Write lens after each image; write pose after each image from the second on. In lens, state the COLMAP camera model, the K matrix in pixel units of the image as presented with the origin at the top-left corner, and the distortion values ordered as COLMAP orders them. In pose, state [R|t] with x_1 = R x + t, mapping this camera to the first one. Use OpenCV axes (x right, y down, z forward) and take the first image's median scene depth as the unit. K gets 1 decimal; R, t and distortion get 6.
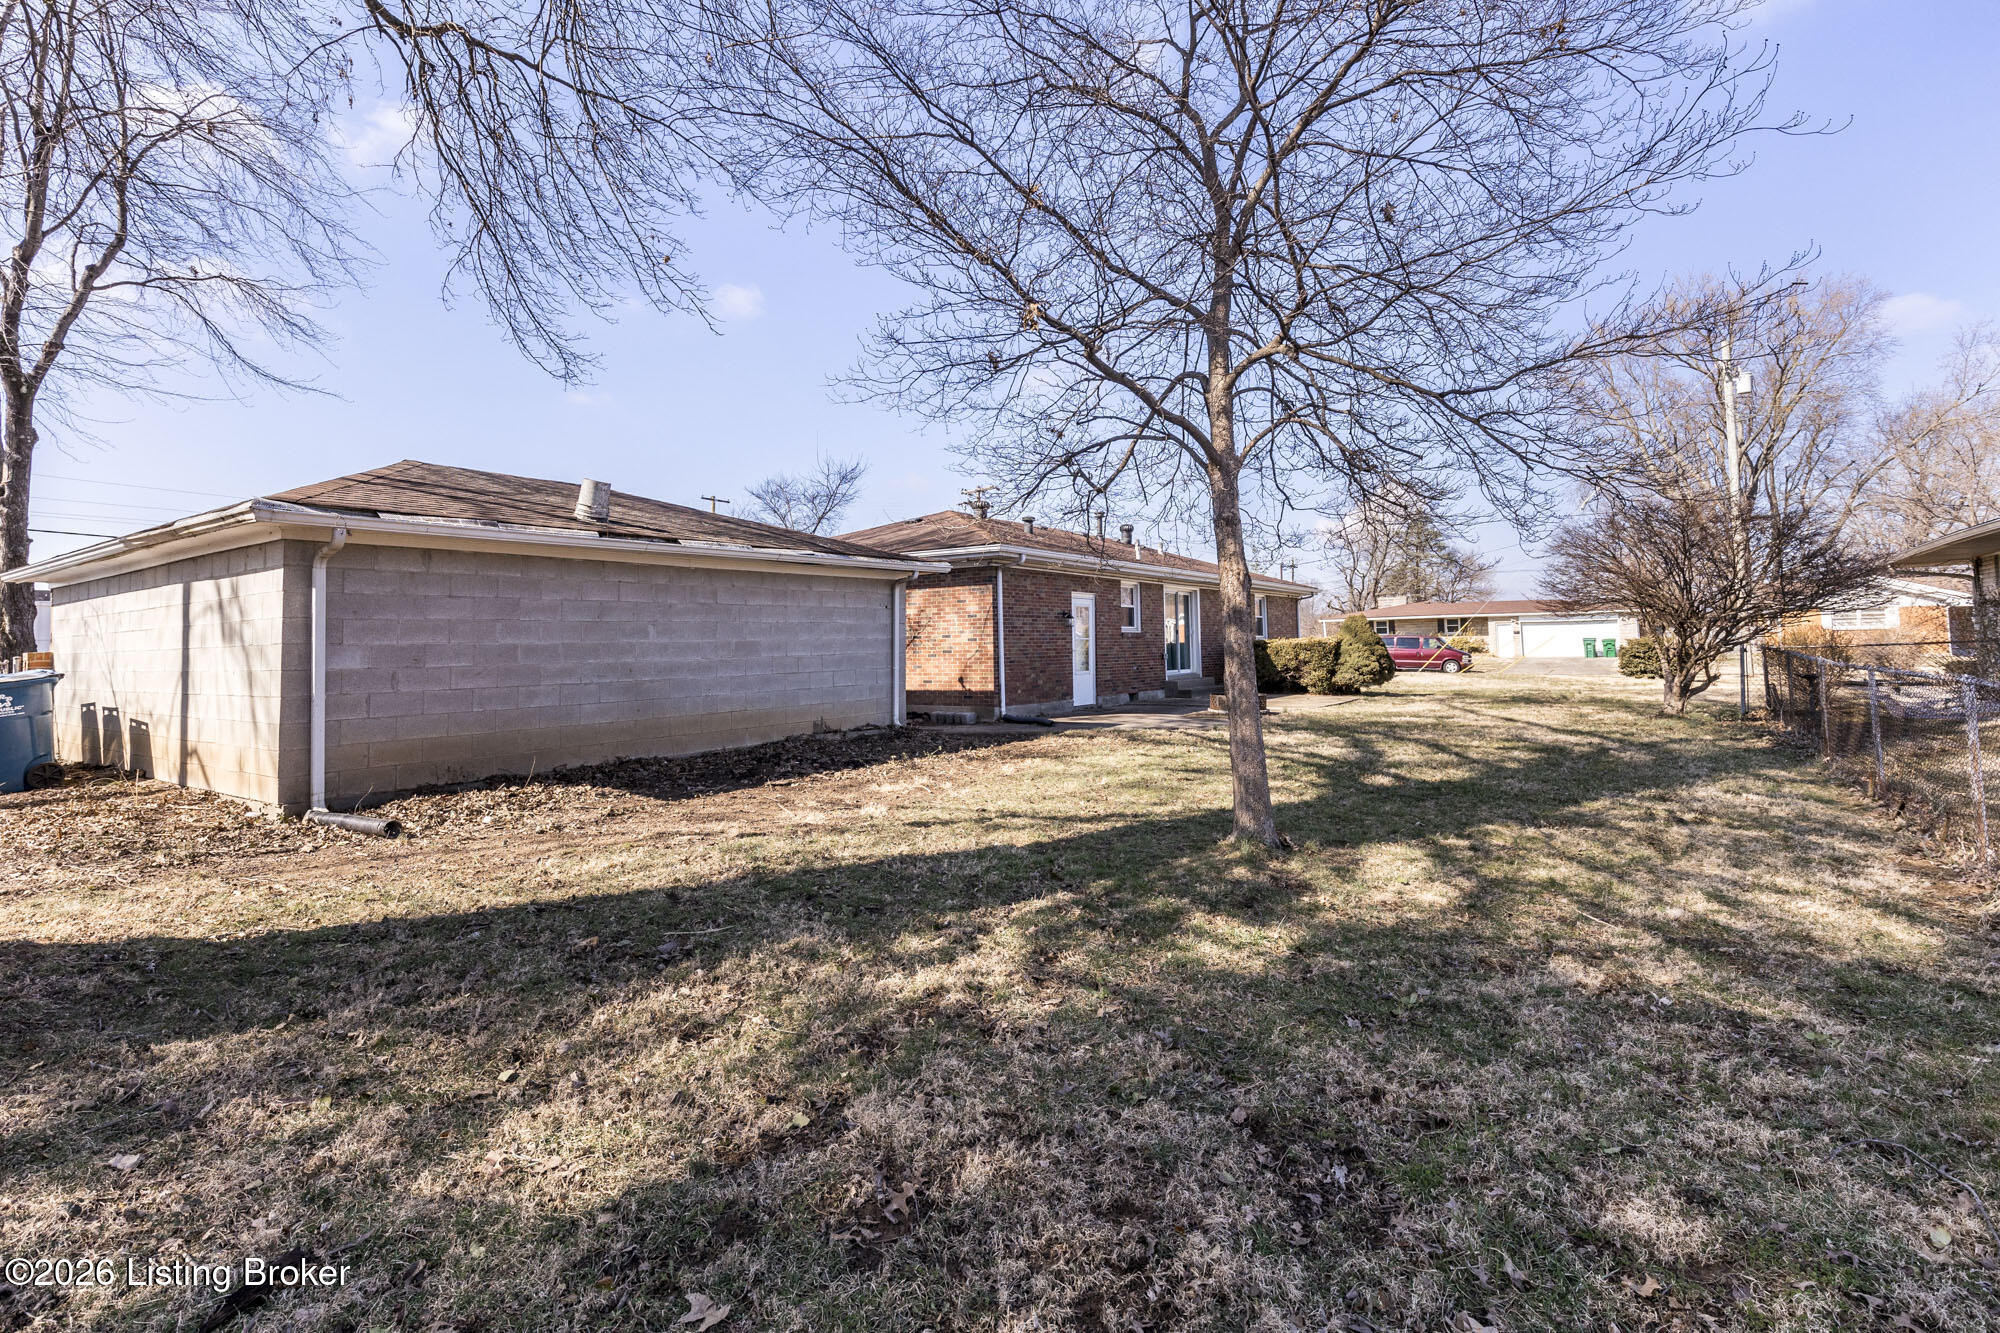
lens RADIAL K [[919.6, 0, 992.3], [0, 919.6, 648.3], [0, 0, 1]] dist [0.007099, -0.000097]
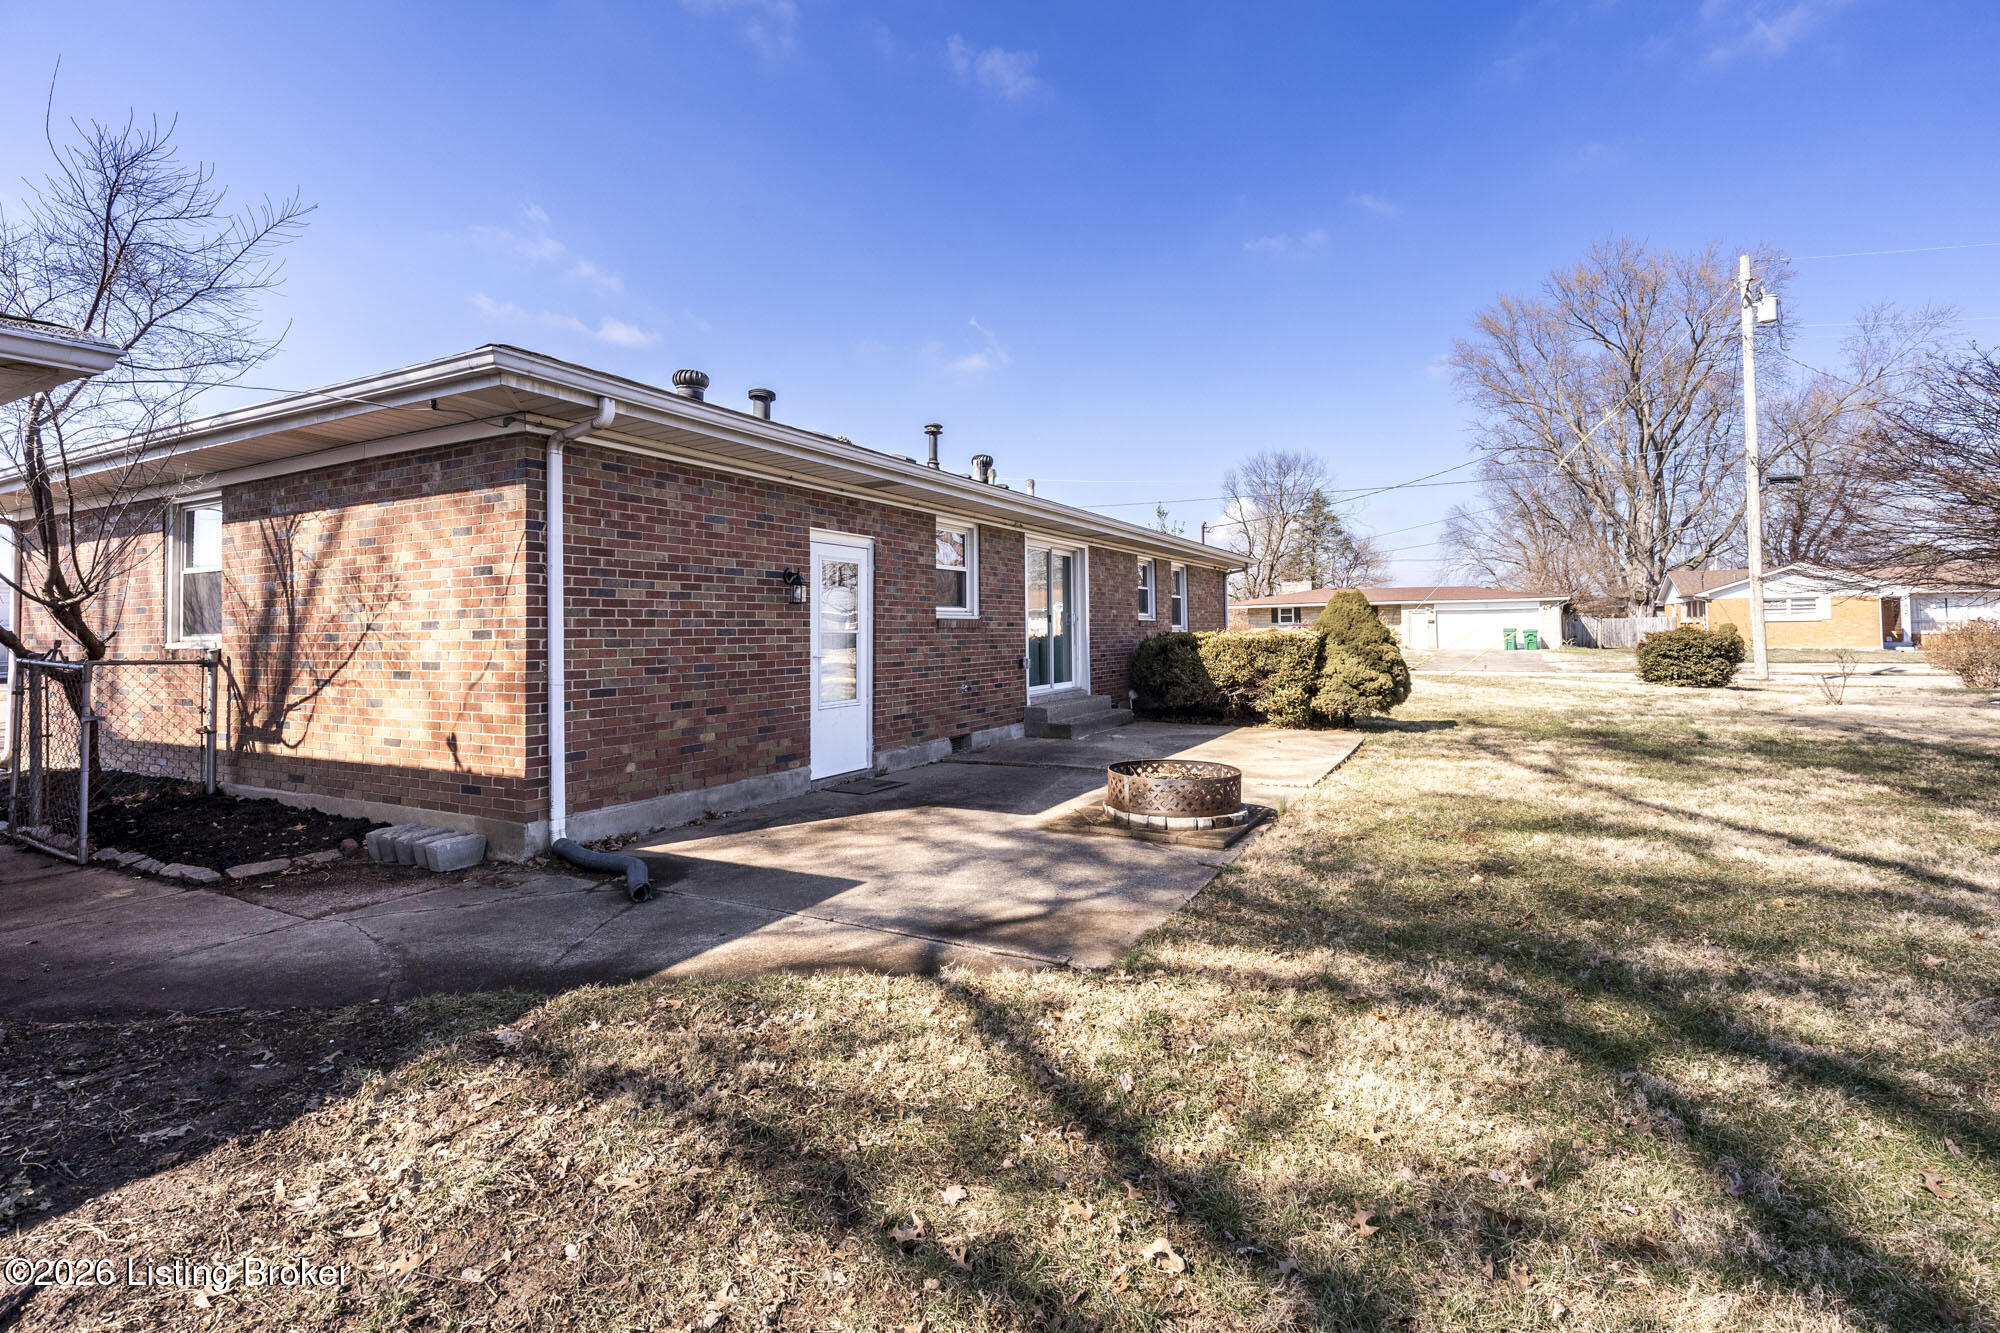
lens RADIAL K [[910.3, 0, 988.8], [0, 910.3, 661.9], [0, 0, 1]] dist [0.005966, -0.000126]
pose [[0.993830, 0.002755, 0.110883, 0.104561], [-0.006214, 0.999504, 0.030859, -0.008232], [-0.110743, -0.031358, 0.993354, 0.455362]]
